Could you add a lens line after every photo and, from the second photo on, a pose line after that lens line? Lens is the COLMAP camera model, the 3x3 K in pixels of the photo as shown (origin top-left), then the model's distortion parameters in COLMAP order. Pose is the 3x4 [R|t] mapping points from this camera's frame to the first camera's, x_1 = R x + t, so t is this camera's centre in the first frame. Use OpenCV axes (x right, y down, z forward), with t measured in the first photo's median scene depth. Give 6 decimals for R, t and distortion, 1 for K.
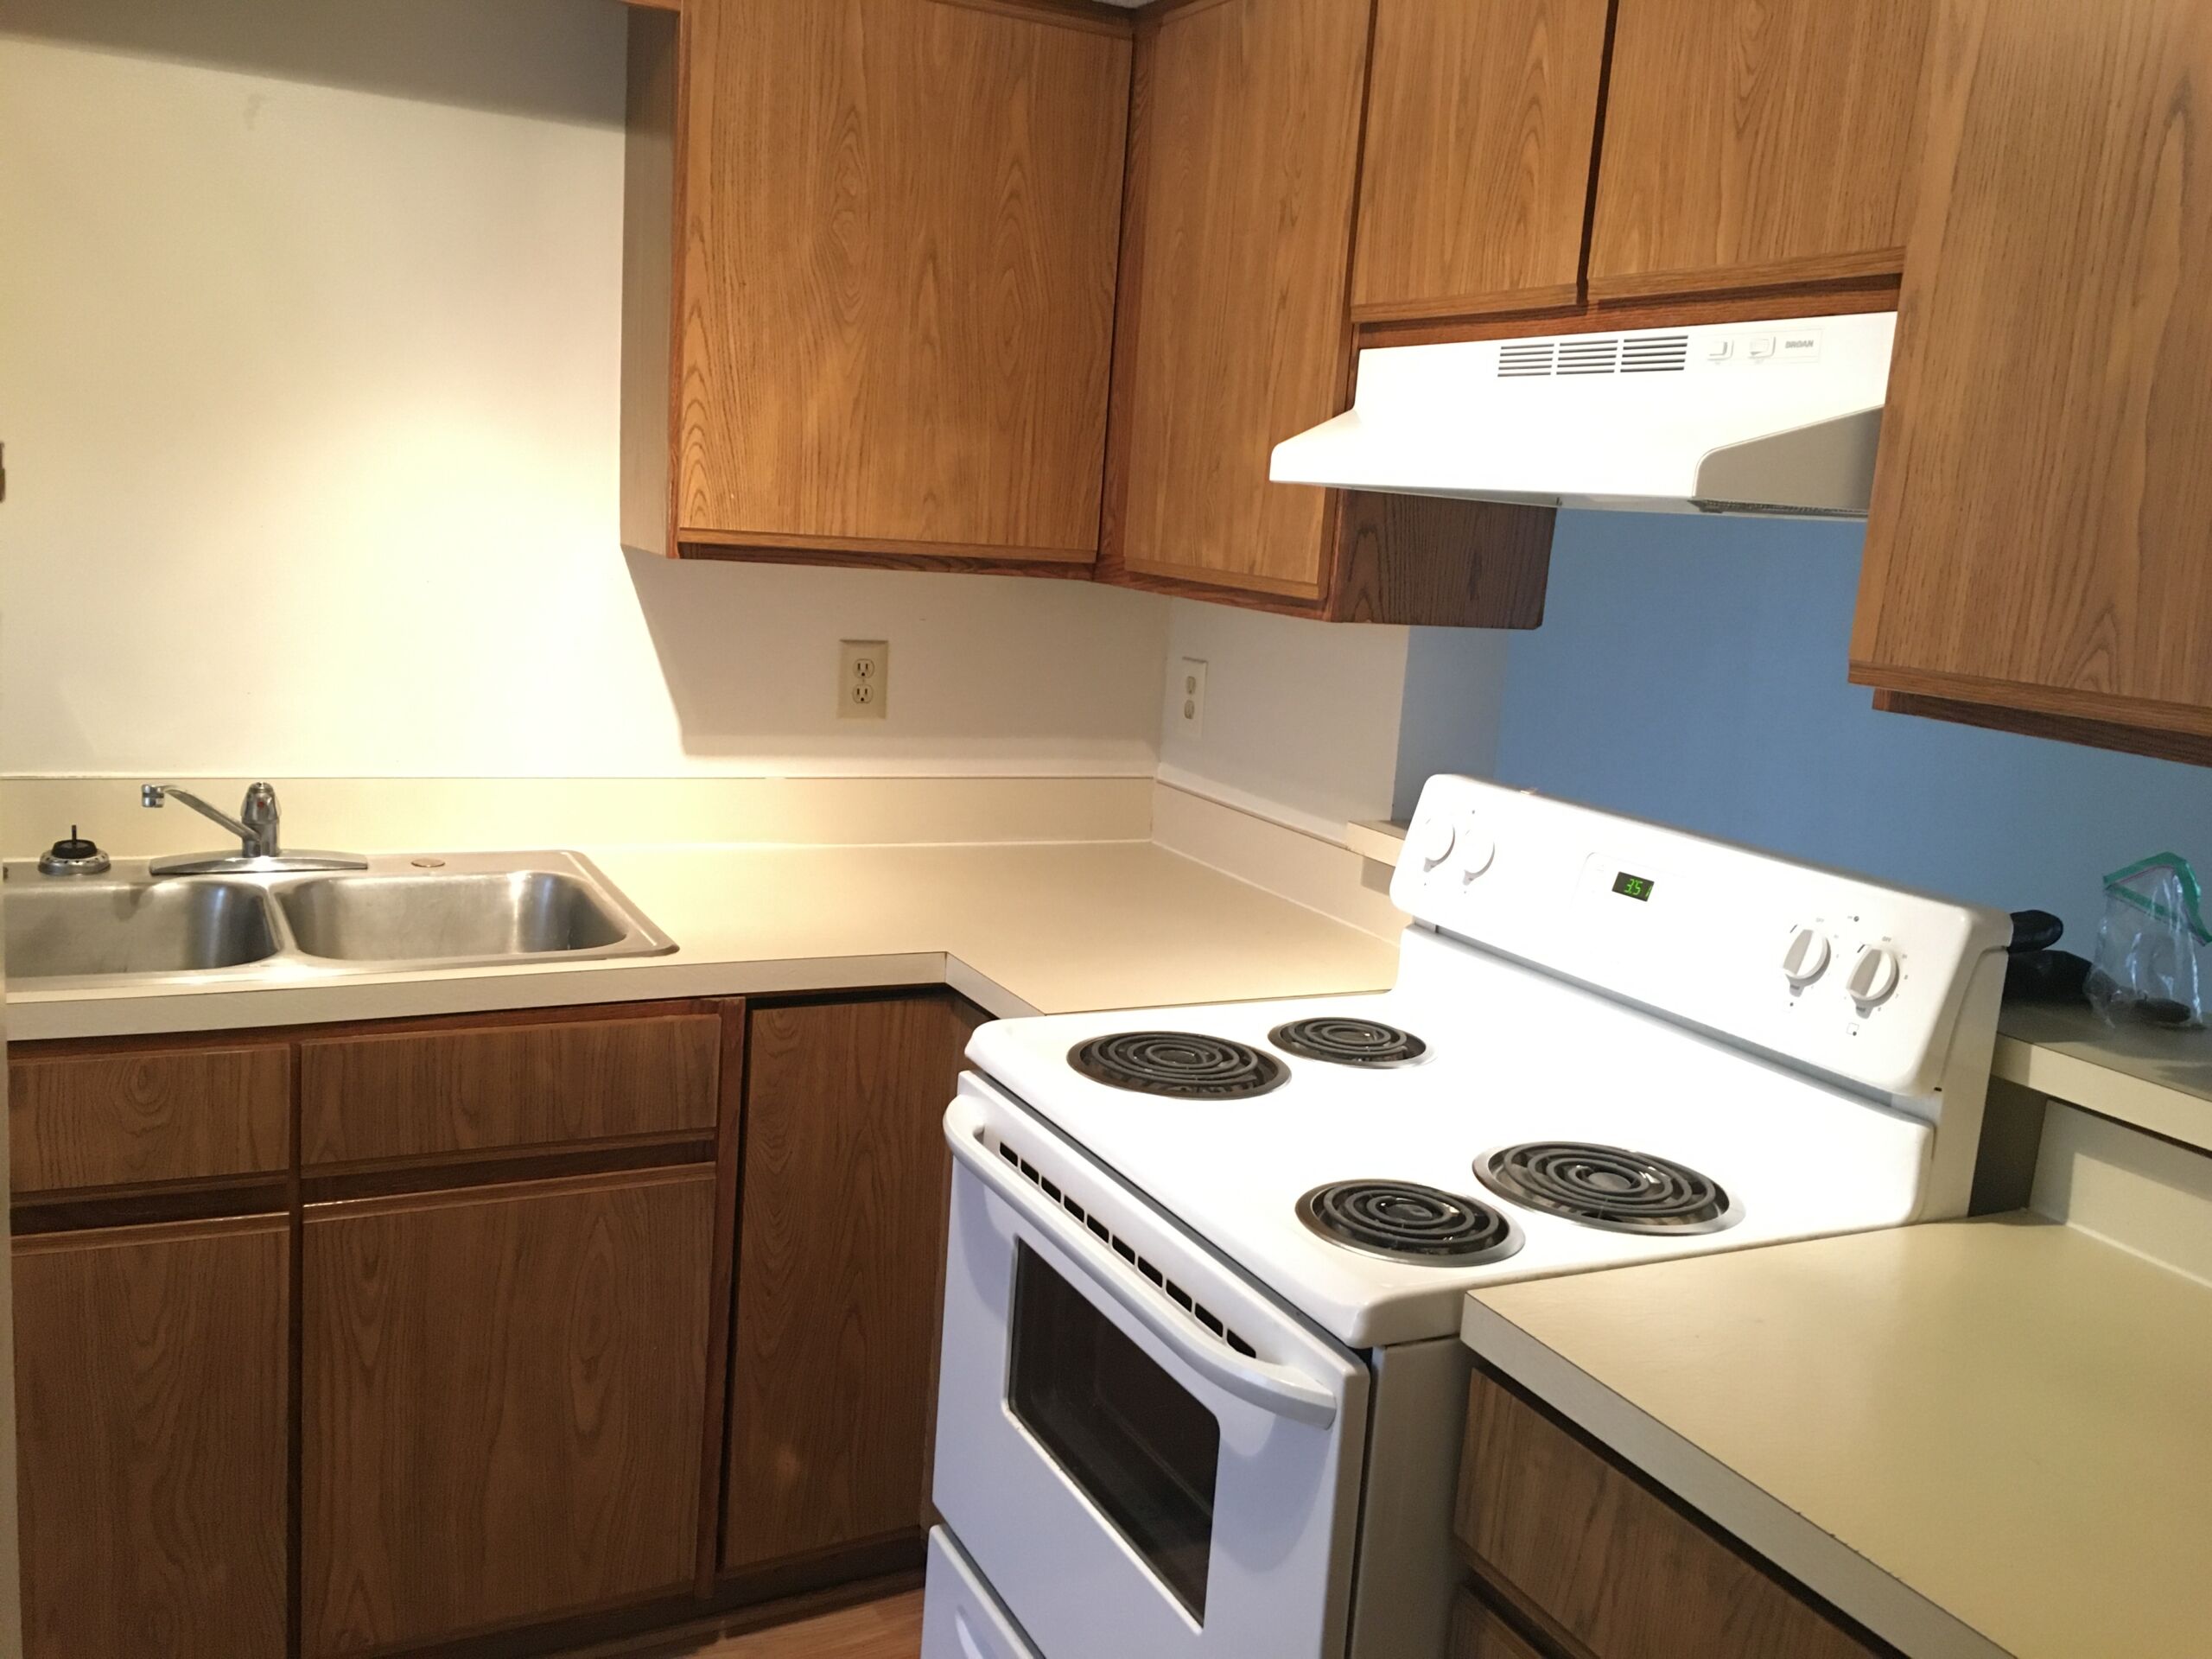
lens RADIAL K [[1861.1, 0, 1106.0], [0, 1861.1, 829.5], [0, 0, 1]] dist [0.068960, -0.053039]
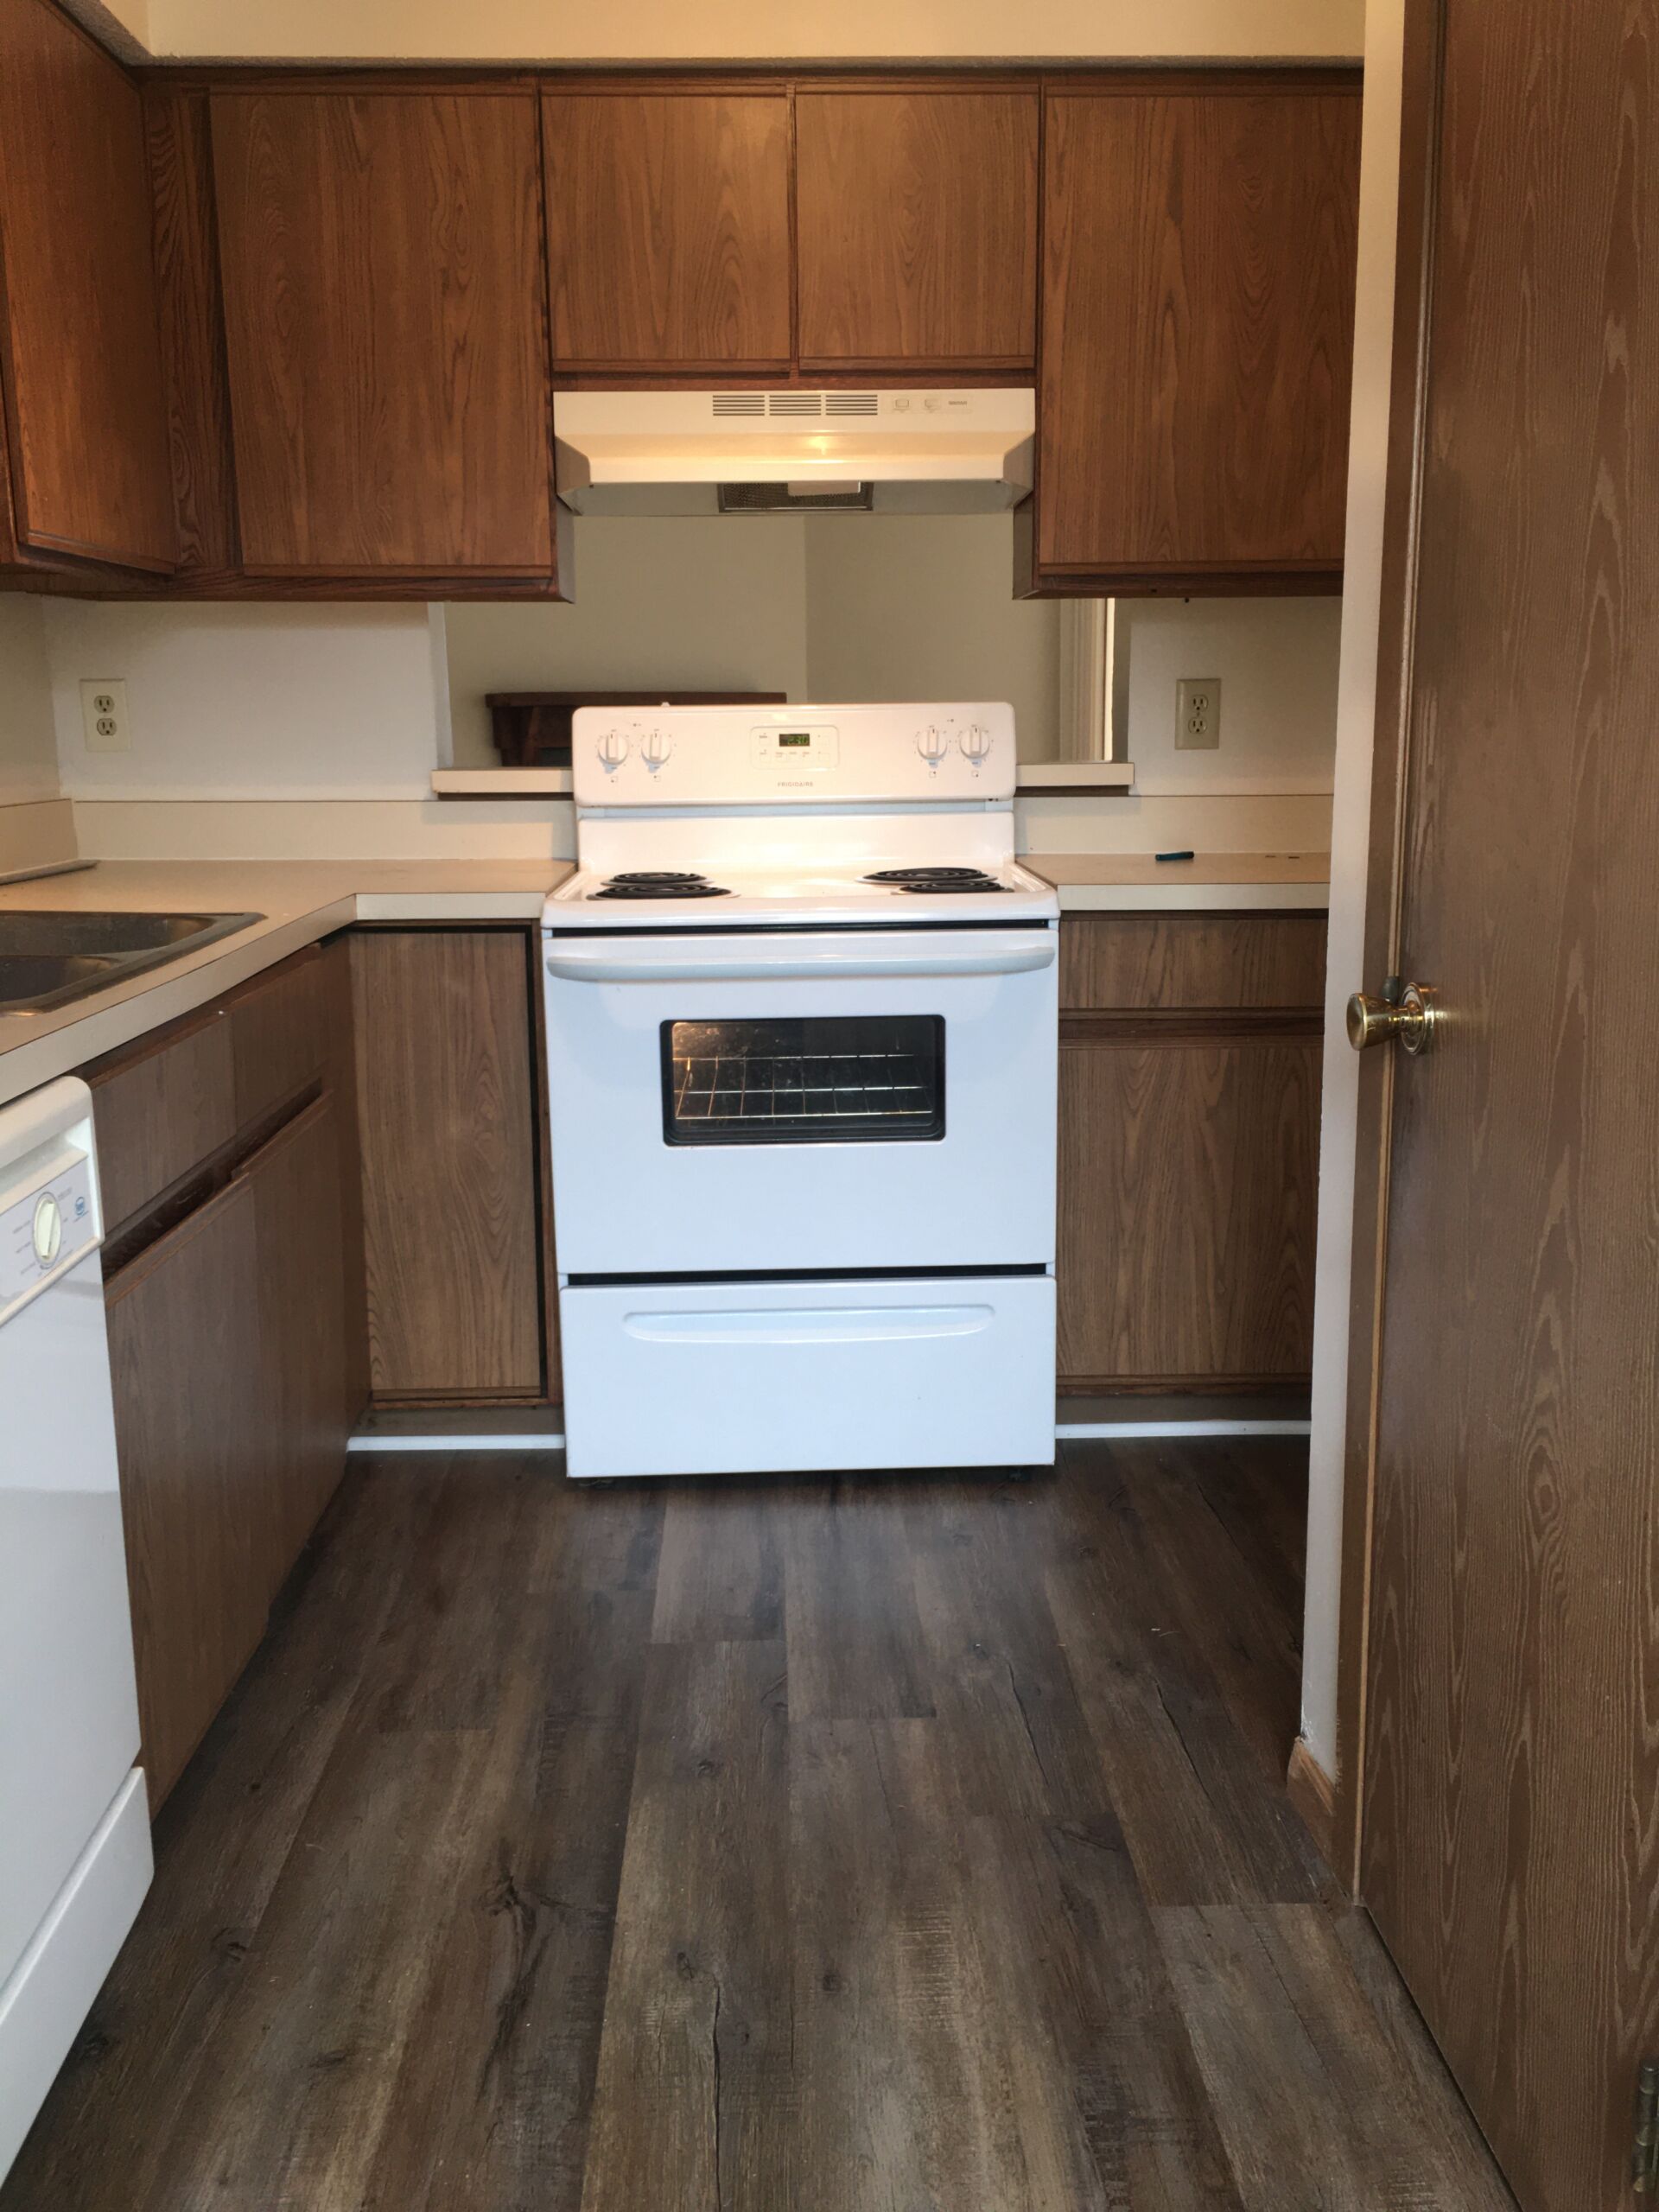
lens RADIAL K [[1861.1, 0, 829.5], [0, 1861.1, 1106.0], [0, 0, 1]] dist [0.068960, -0.053039]
pose [[0.461558, -0.252335, 0.850465, -1.236111], [0.192794, 0.964310, 0.181482, 0.050979], [-0.865907, 0.080201, 0.493734, 0.181528]]
